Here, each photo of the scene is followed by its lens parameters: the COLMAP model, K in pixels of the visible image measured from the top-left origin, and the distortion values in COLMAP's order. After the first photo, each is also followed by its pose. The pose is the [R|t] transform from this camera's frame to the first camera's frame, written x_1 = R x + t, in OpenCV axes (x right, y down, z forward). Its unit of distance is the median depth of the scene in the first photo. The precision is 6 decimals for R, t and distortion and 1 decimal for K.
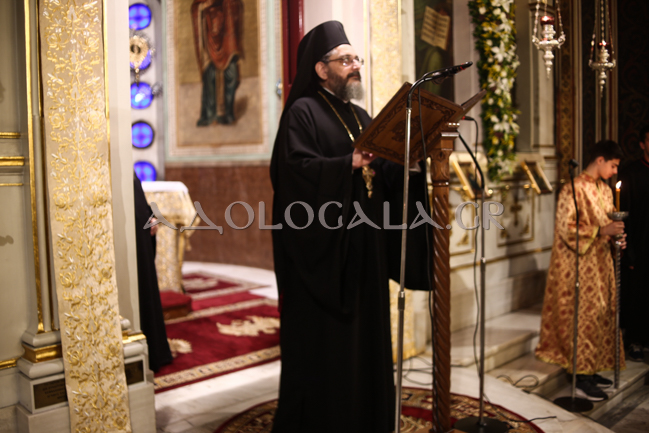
lens RADIAL K [[641.1, 0, 324.5], [0, 641.1, 216.5], [0, 0, 1]] dist [-0.097553, 0.017188]
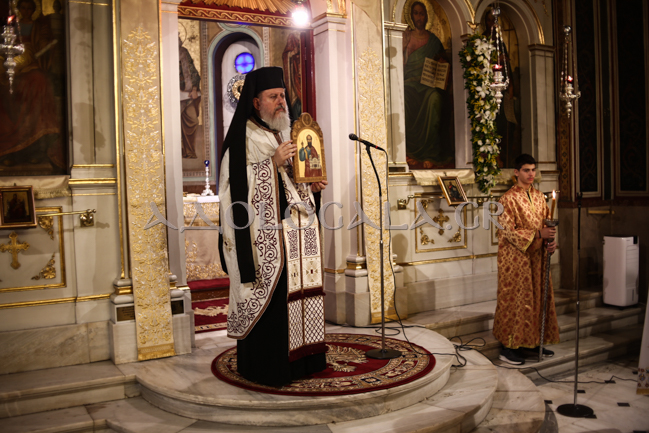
lens RADIAL K [[641.1, 0, 324.5], [0, 641.1, 216.5], [0, 0, 1]] dist [-0.097553, 0.017188]
pose [[0.971444, 0.000823, -0.237269, 0.272174], [-0.006784, 0.999681, -0.024308, 0.027396], [0.237174, 0.025224, 0.971140, -0.310839]]
